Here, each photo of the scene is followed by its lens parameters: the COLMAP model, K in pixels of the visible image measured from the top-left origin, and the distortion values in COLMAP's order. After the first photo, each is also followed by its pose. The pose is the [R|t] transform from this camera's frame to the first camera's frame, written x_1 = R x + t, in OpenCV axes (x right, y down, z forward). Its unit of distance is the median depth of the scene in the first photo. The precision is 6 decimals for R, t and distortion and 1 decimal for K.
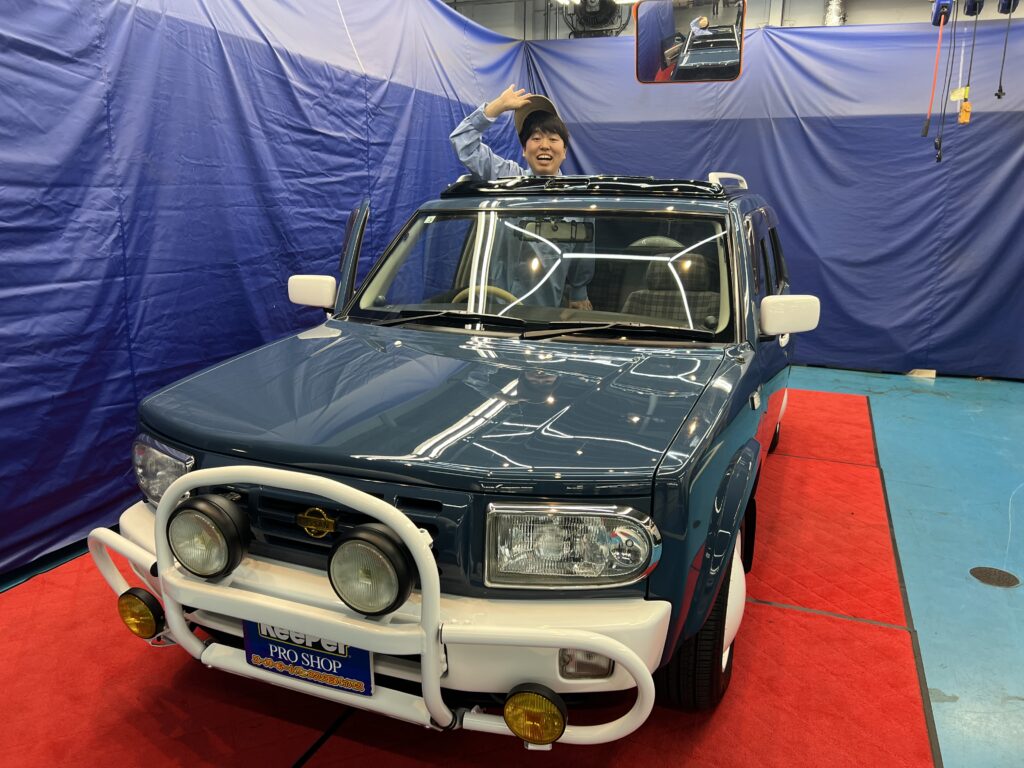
lens RADIAL K [[781.2, 0, 520.8], [0, 781.2, 375.8], [0, 0, 1]] dist [0.033371, -0.044677]
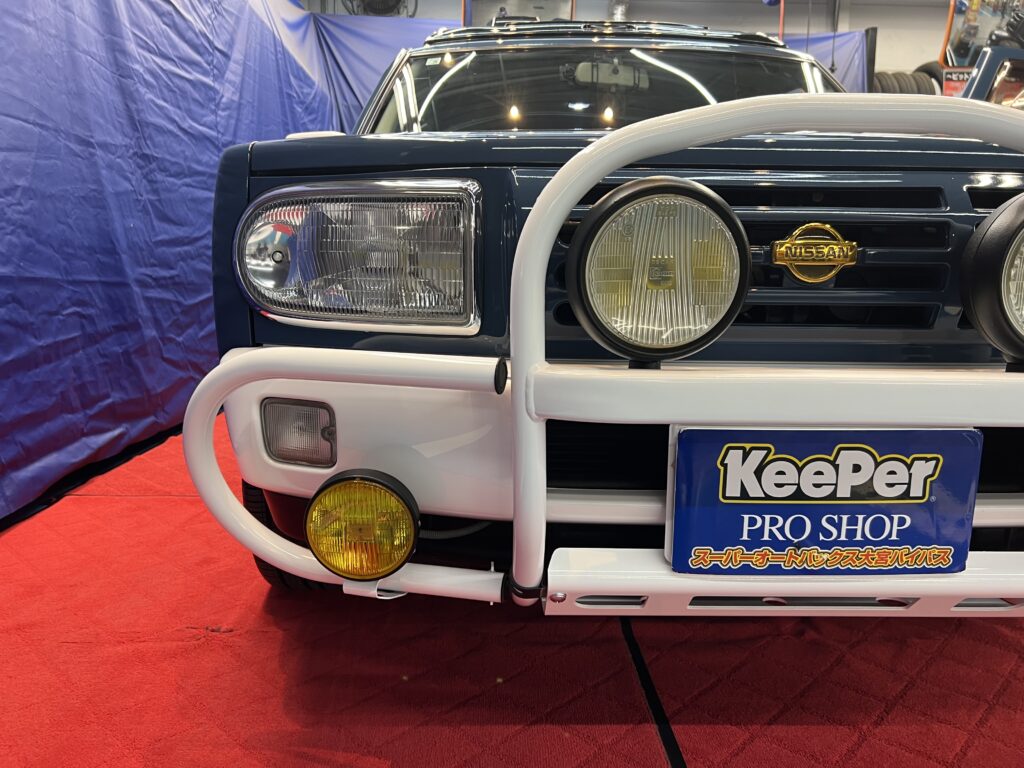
lens RADIAL K [[781.2, 0, 536.9], [0, 781.2, 381.5], [0, 0, 1]] dist [0.033371, -0.044677]
pose [[0.919086, -0.056282, 0.390018, -0.263375], [0.083038, 0.995185, -0.052069, 0.112421], [-0.385209, 0.080242, 0.919334, 0.240844]]
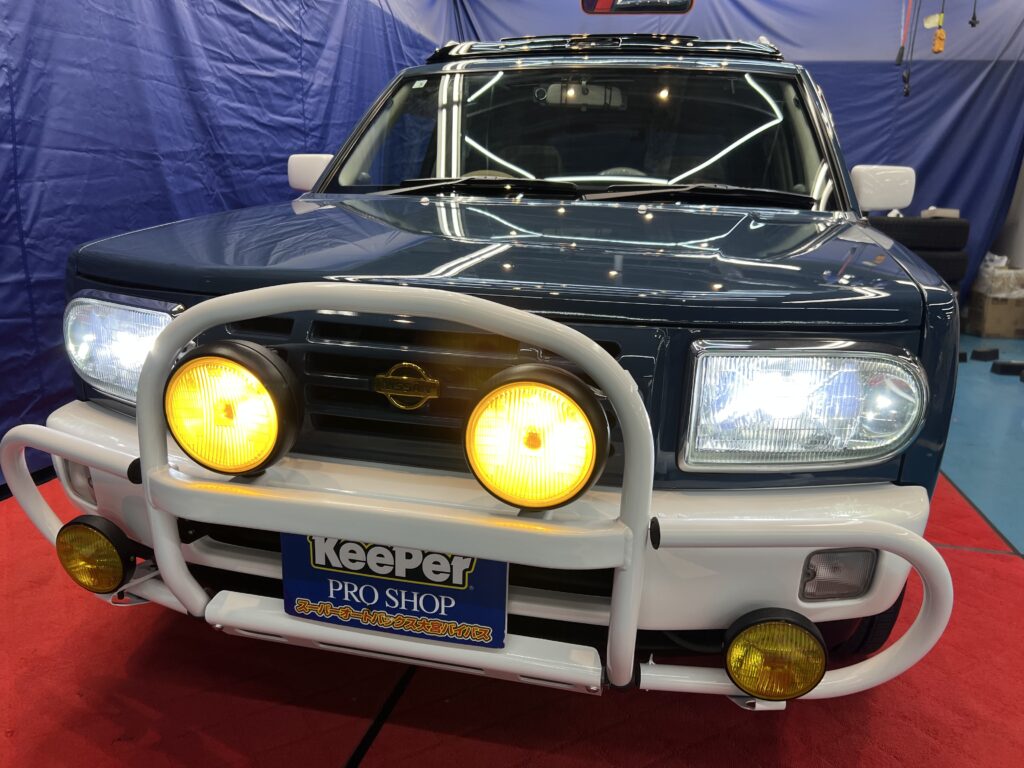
lens RADIAL K [[781.2, 0, 510.0], [0, 781.2, 393.0], [0, 0, 1]] dist [0.033371, -0.044677]
pose [[0.991317, -0.017301, 0.130349, -0.105484], [0.013165, 0.999384, 0.032532, 0.070466], [-0.130831, -0.030534, 0.990934, 0.144852]]
